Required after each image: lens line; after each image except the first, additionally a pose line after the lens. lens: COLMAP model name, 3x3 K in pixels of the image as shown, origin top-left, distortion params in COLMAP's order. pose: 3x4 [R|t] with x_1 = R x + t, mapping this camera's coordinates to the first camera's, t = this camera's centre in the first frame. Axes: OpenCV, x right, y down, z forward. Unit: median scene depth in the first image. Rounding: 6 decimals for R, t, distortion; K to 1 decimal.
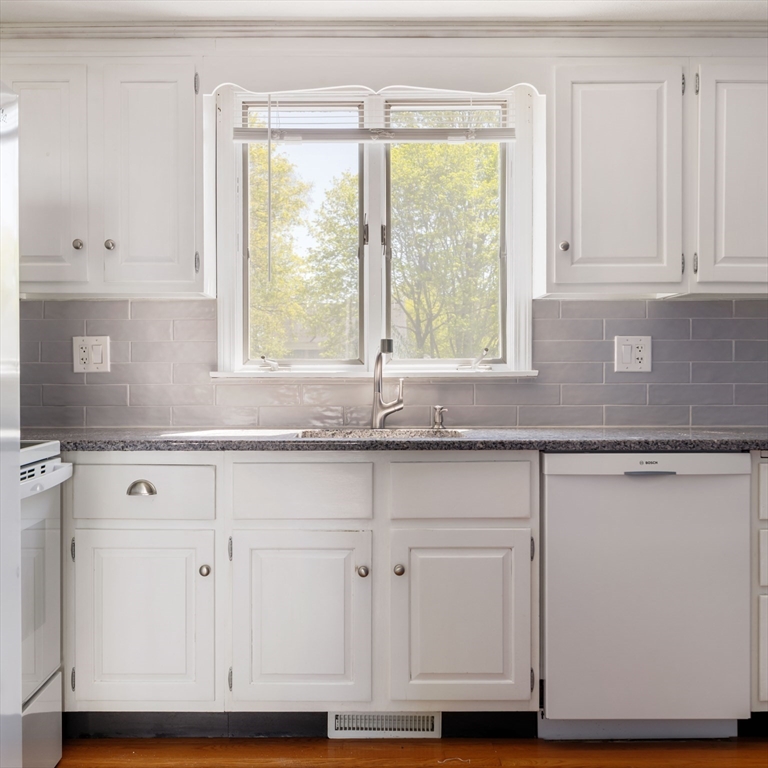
lens RADIAL K [[1003.5, 0, 369.6], [0, 1003.5, 375.2], [0, 0, 1]] dist [0.004627, 0.000000]
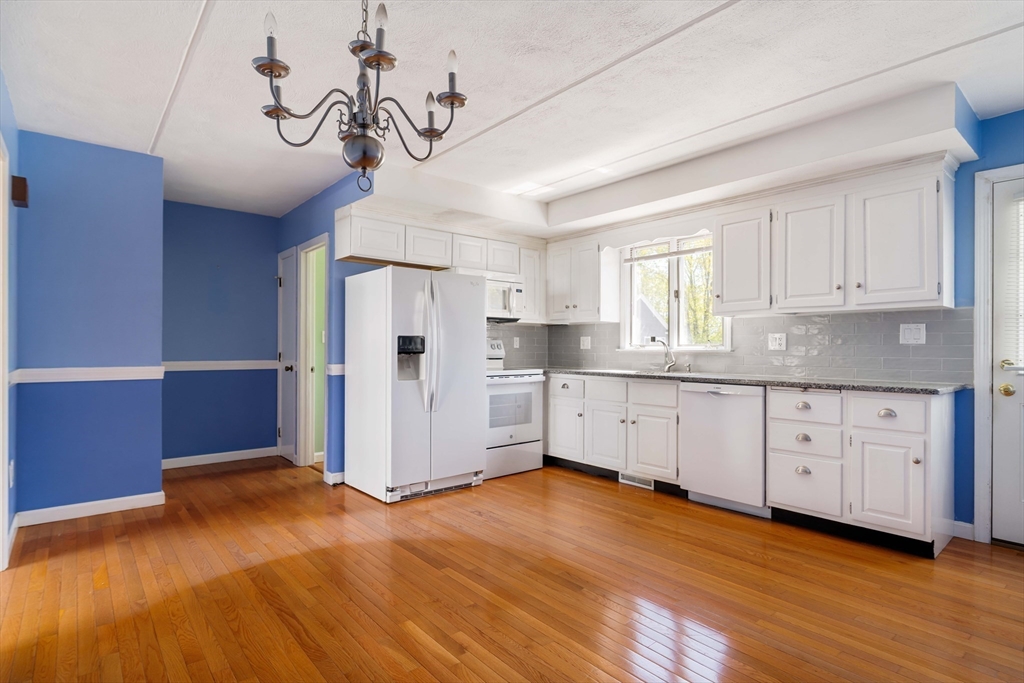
lens RADIAL K [[520.2, 0, 519.4], [0, 520.2, 345.3], [0, 0, 1]] dist [-0.009280, 0.003830]
pose [[0.651119, 0.000101, -0.758976, 0.823859], [-0.011624, 0.999884, -0.009839, 0.003589], [0.758887, 0.015229, 0.651044, -0.138953]]
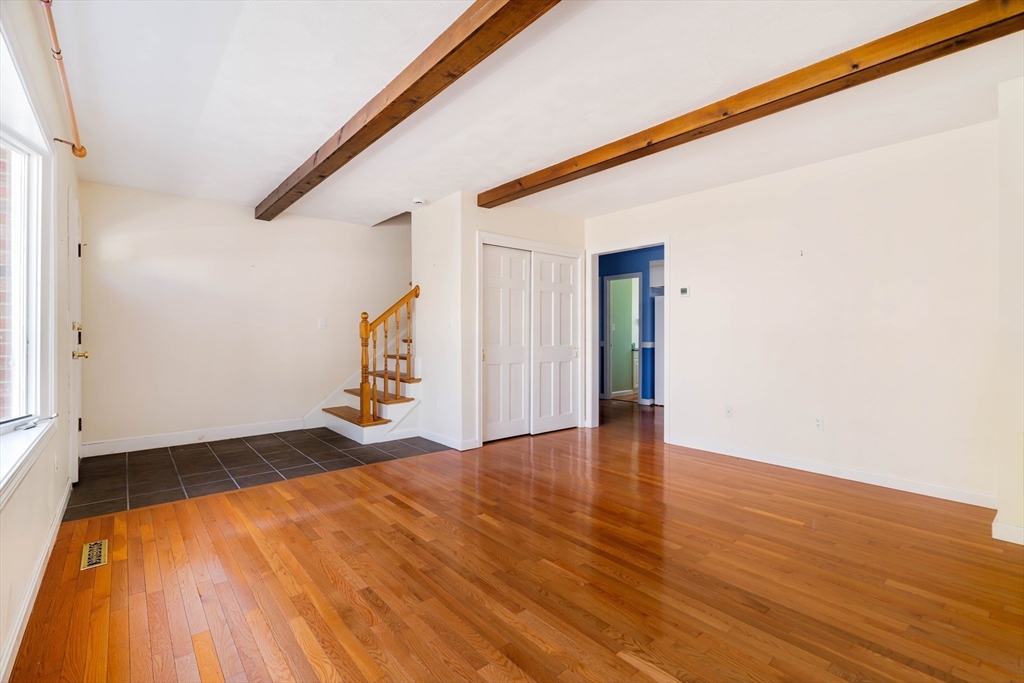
lens RADIAL K [[470.3, 0, 520.5], [0, 470.3, 337.5], [0, 0, 1]] dist [-0.008606, 0.000434]
pose [[0.651321, 0.001356, -0.758801, 0.828528], [-0.008343, 0.999951, -0.005374, 0.039700], [0.758757, 0.009831, 0.651300, -1.578066]]
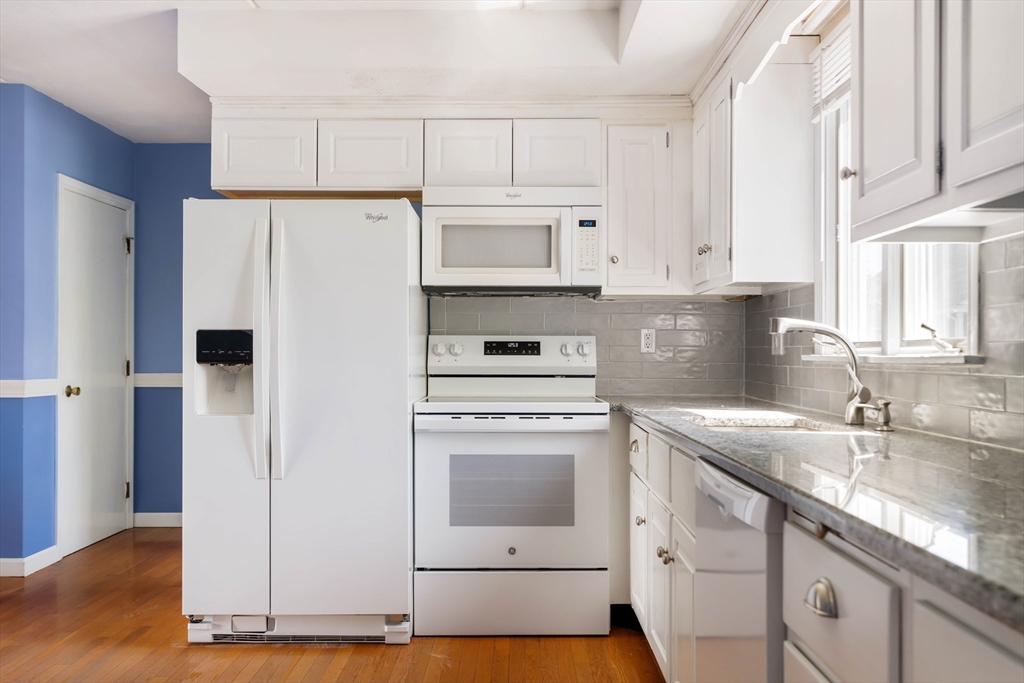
lens RADIAL K [[893.2, 0, 516.0], [0, 893.2, 342.0], [0, 0, 1]] dist [0.003105, 0.004107]
pose [[-0.006557, -0.011189, -0.999916, 0.823100], [-0.010989, 0.999878, -0.011116, -0.003507], [0.999918, 0.010916, -0.006679, 0.787989]]
